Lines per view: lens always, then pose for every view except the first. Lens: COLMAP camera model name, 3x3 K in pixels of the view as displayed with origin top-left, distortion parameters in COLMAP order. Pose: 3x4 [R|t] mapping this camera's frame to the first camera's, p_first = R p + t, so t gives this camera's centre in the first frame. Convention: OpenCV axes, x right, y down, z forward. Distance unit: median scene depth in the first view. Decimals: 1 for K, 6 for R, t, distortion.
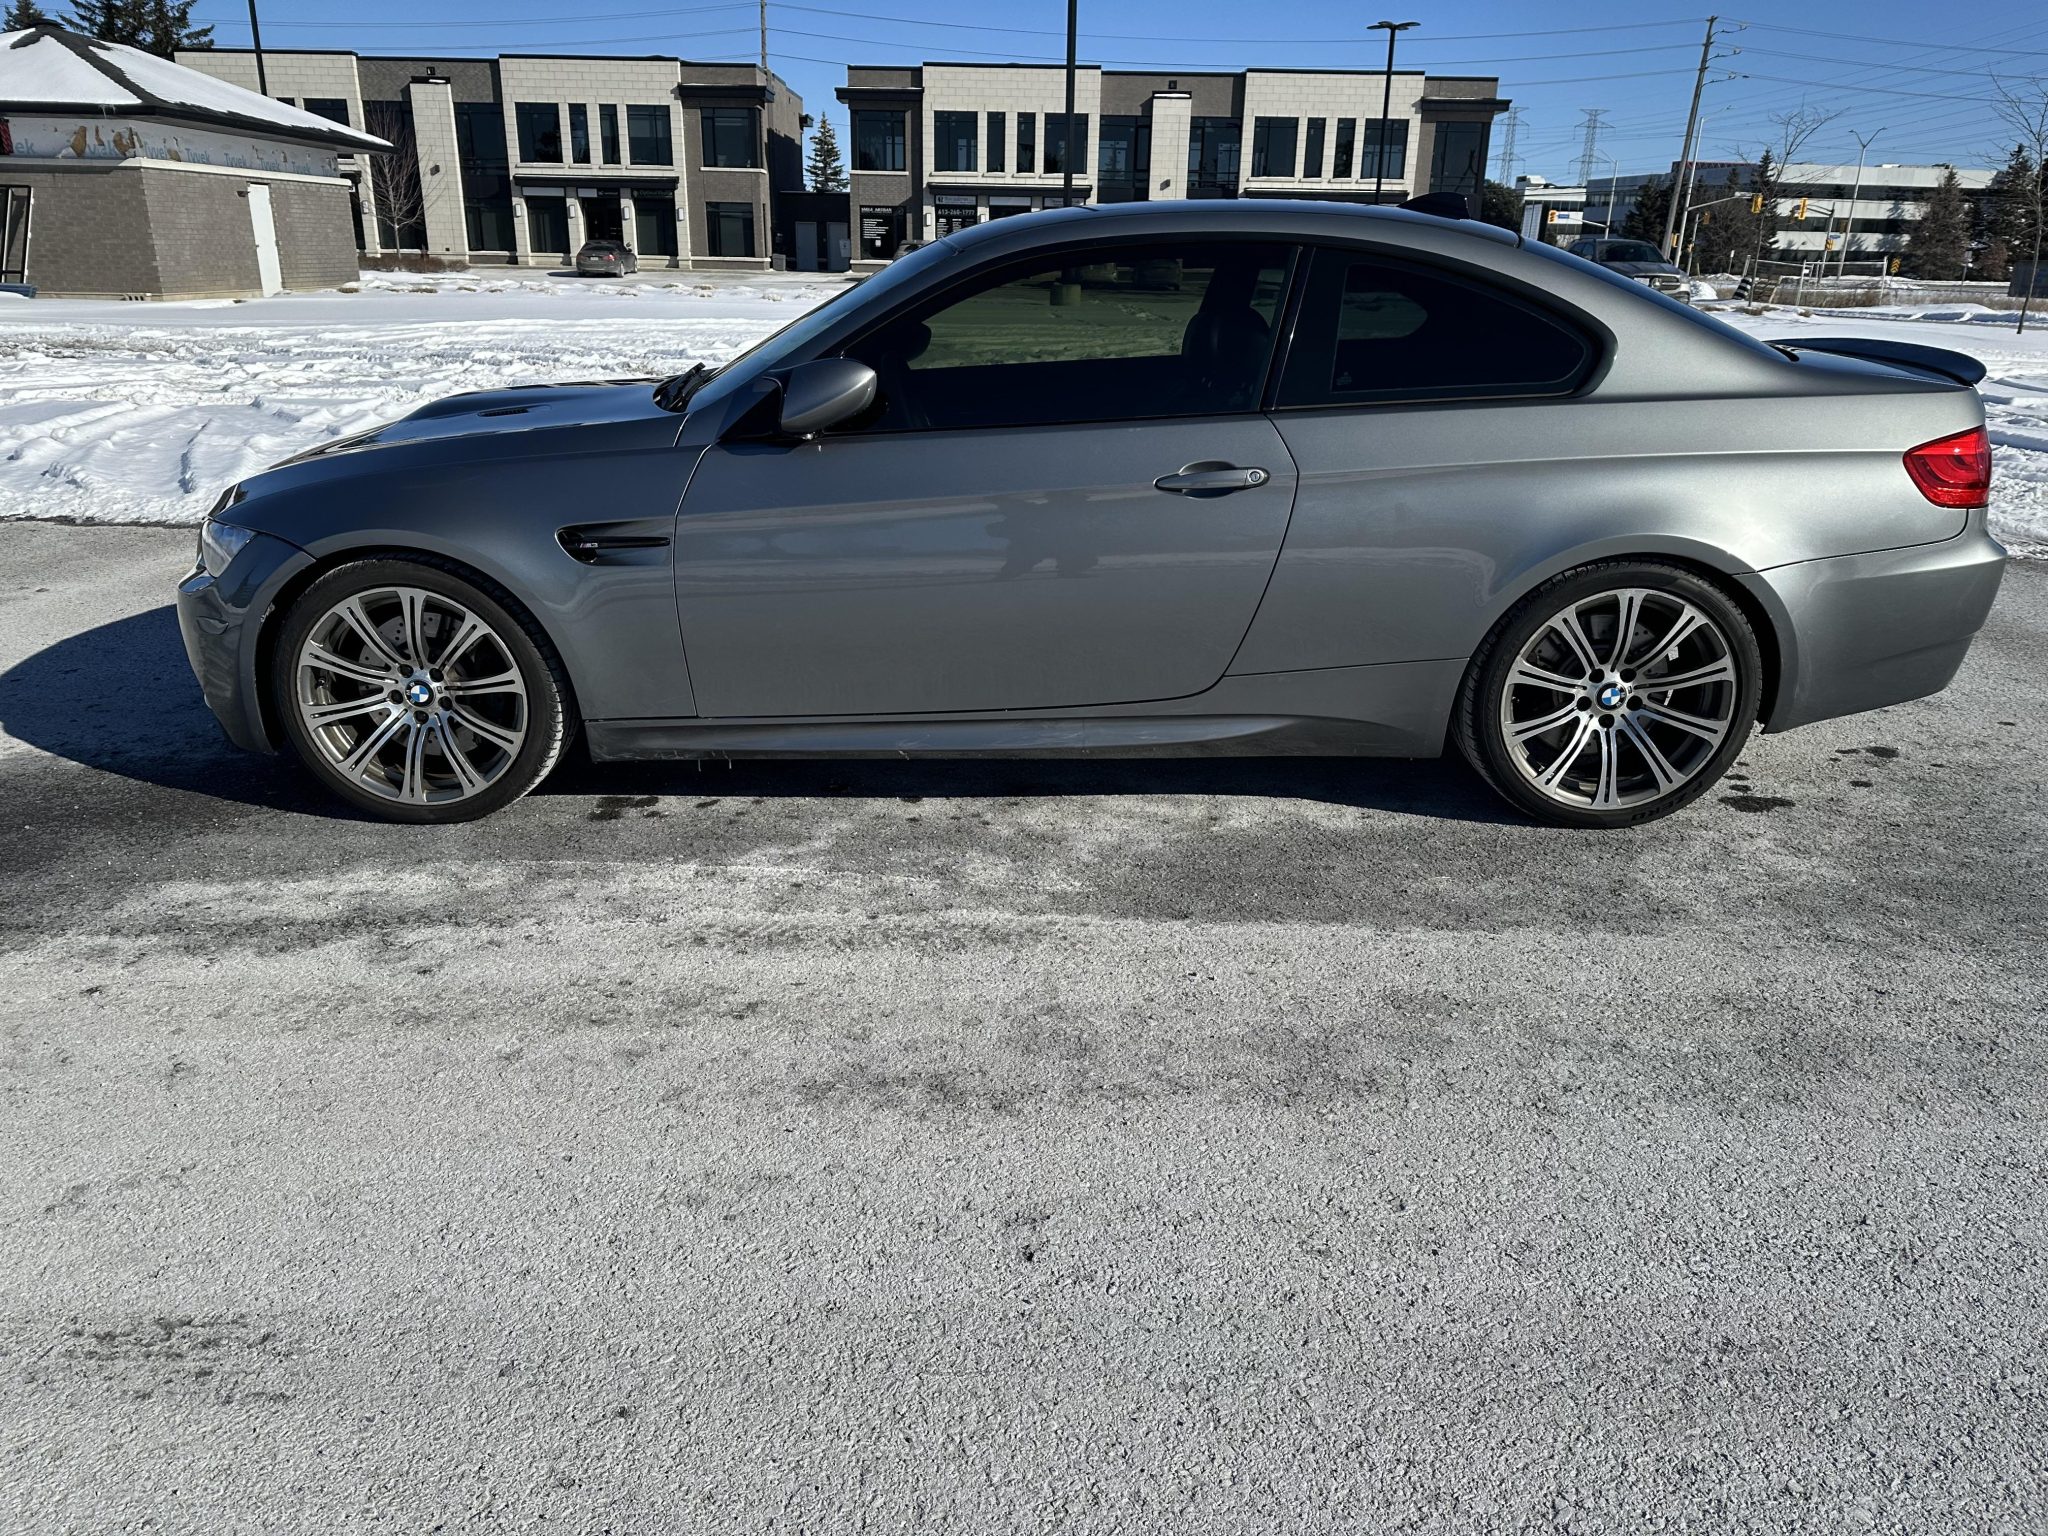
lens RADIAL K [[1599.0, 0, 1020.1], [0, 1599.0, 779.1], [0, 0, 1]] dist [0.078423, -0.096926]
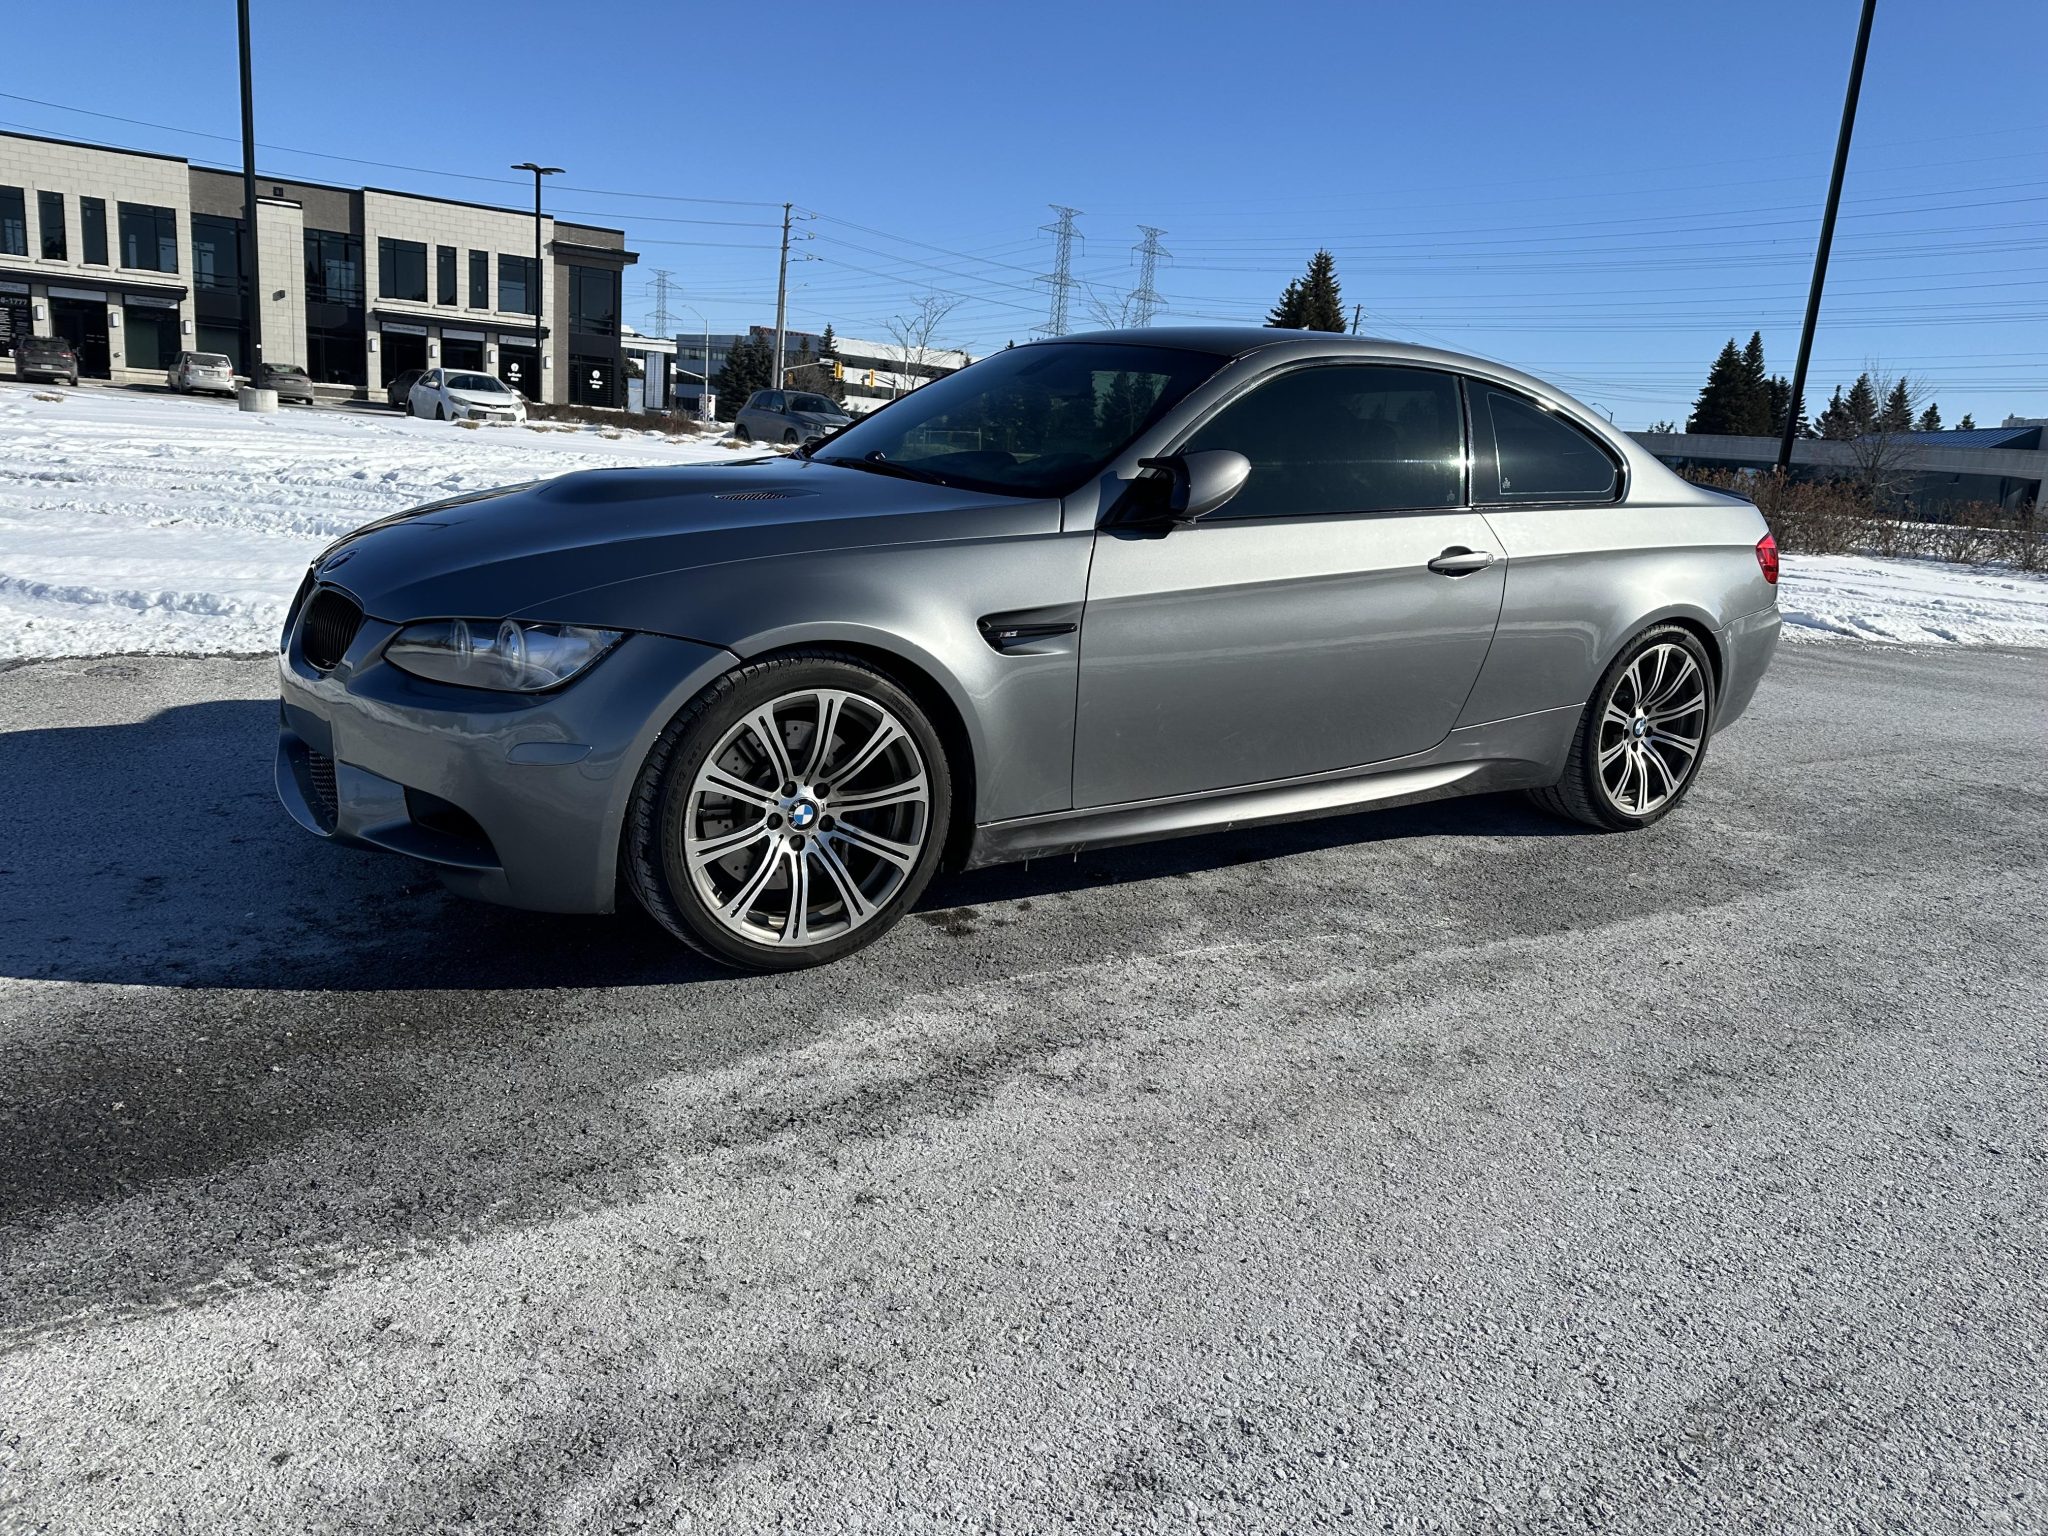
lens RADIAL K [[1599.0, 0, 1020.1], [0, 1599.0, 779.1], [0, 0, 1]] dist [0.078423, -0.096926]
pose [[0.792101, -0.081563, 0.604916, -0.165043], [0.133218, 0.990241, -0.040923, -0.004469], [-0.595676, 0.113001, 0.795237, 0.054609]]
